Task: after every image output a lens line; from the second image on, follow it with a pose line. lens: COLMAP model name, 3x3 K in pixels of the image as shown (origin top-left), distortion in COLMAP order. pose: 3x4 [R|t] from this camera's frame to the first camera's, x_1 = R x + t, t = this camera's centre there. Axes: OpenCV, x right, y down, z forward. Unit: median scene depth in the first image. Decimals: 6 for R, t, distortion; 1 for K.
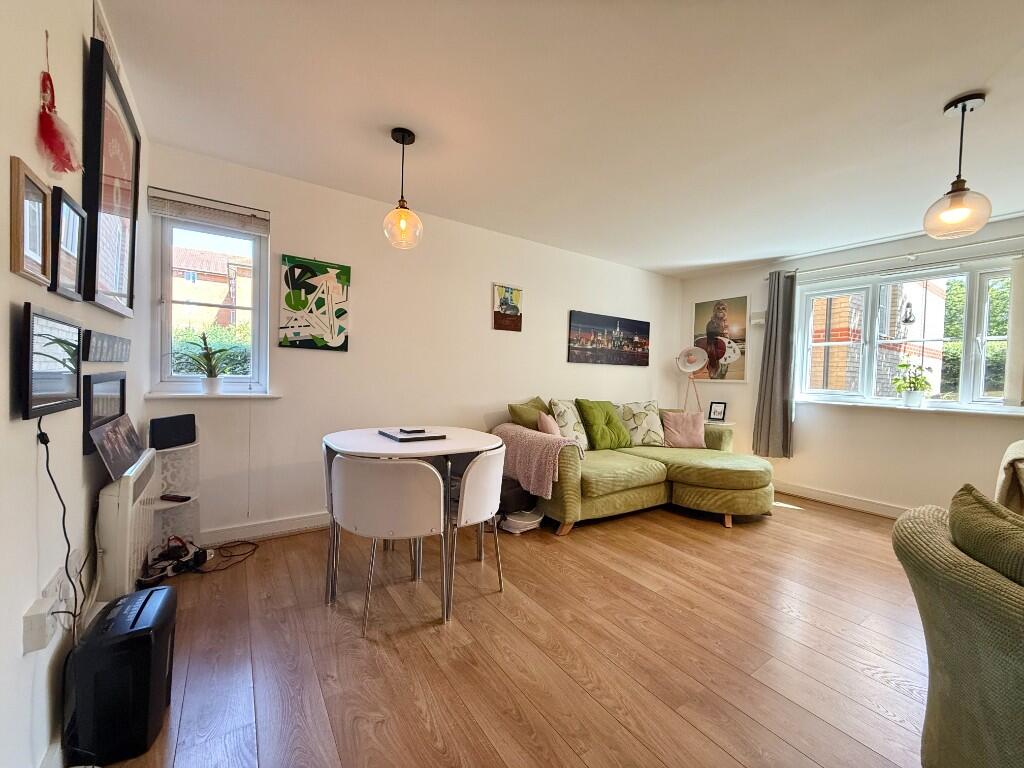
lens RADIAL K [[406.3, 0, 510.2], [0, 406.3, 384.0], [0, 0, 1]] dist [-0.001263, 0.000625]
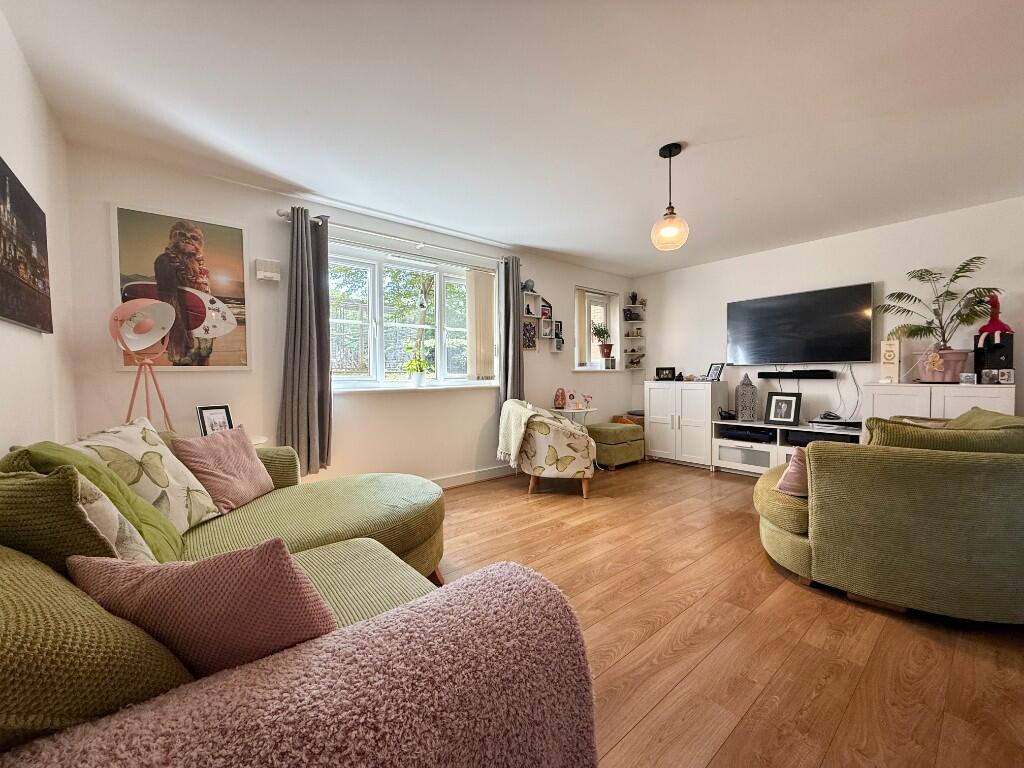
lens RADIAL K [[406.3, 0, 510.2], [0, 406.3, 384.0], [0, 0, 1]] dist [-0.001263, 0.000625]
pose [[-0.092140, -0.051215, 0.994428, -0.085614], [0.034439, 0.997915, 0.054585, -0.002479], [-0.995150, 0.039277, -0.090185, 0.716692]]
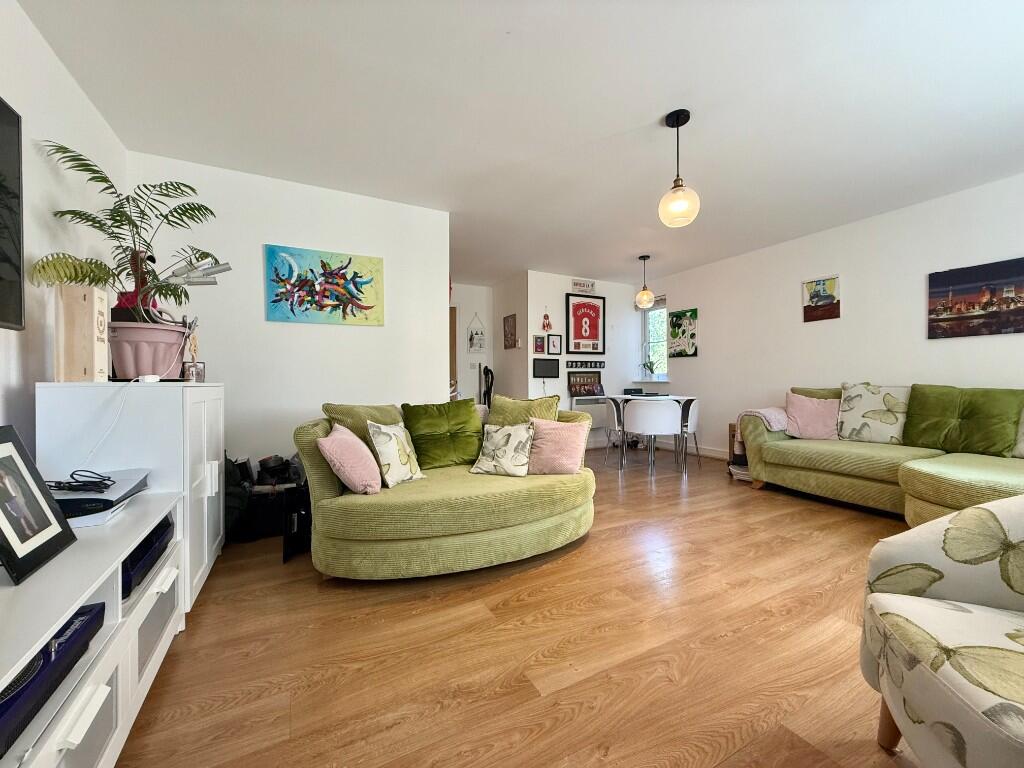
lens RADIAL K [[406.3, 0, 510.2], [0, 406.3, 384.0], [0, 0, 1]] dist [-0.001263, 0.000625]
pose [[-0.110800, -0.025455, -0.993517, 1.016077], [-0.023618, 0.999457, -0.022973, 0.070723], [0.993562, 0.020919, -0.111341, 0.279618]]
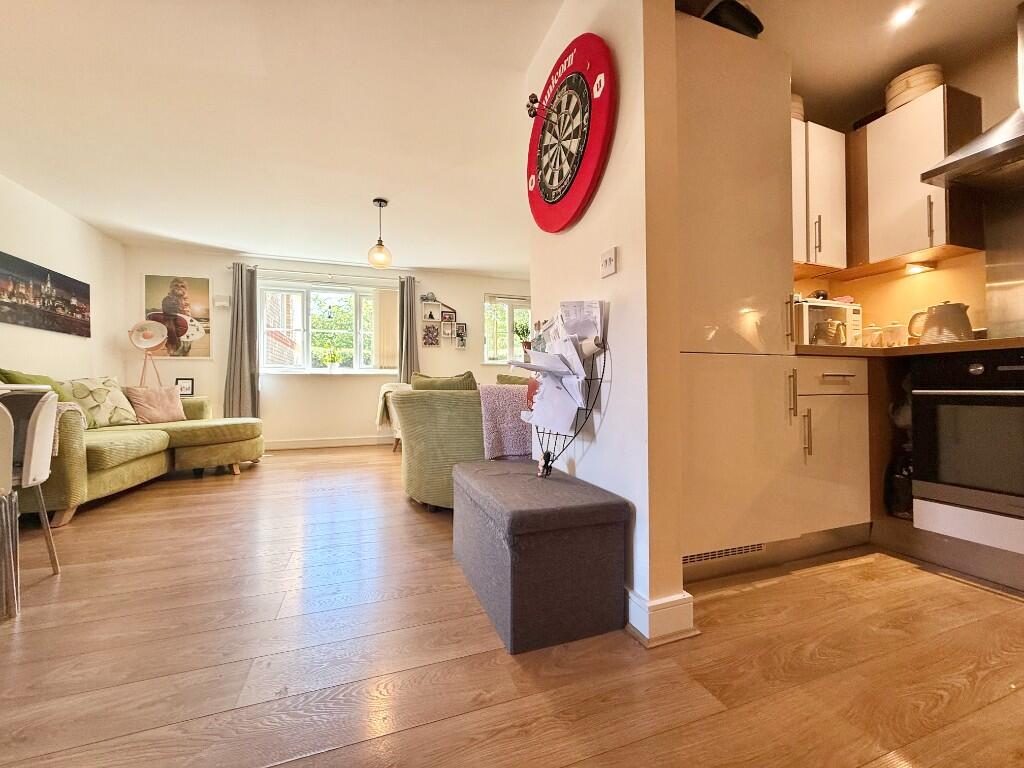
lens RADIAL K [[406.3, 0, 510.2], [0, 406.3, 384.0], [0, 0, 1]] dist [-0.001263, 0.000625]
pose [[0.251680, -0.025261, 0.967481, -0.287515], [0.040202, 0.999069, 0.015627, 0.083966], [-0.966975, 0.034962, 0.252462, -0.037564]]
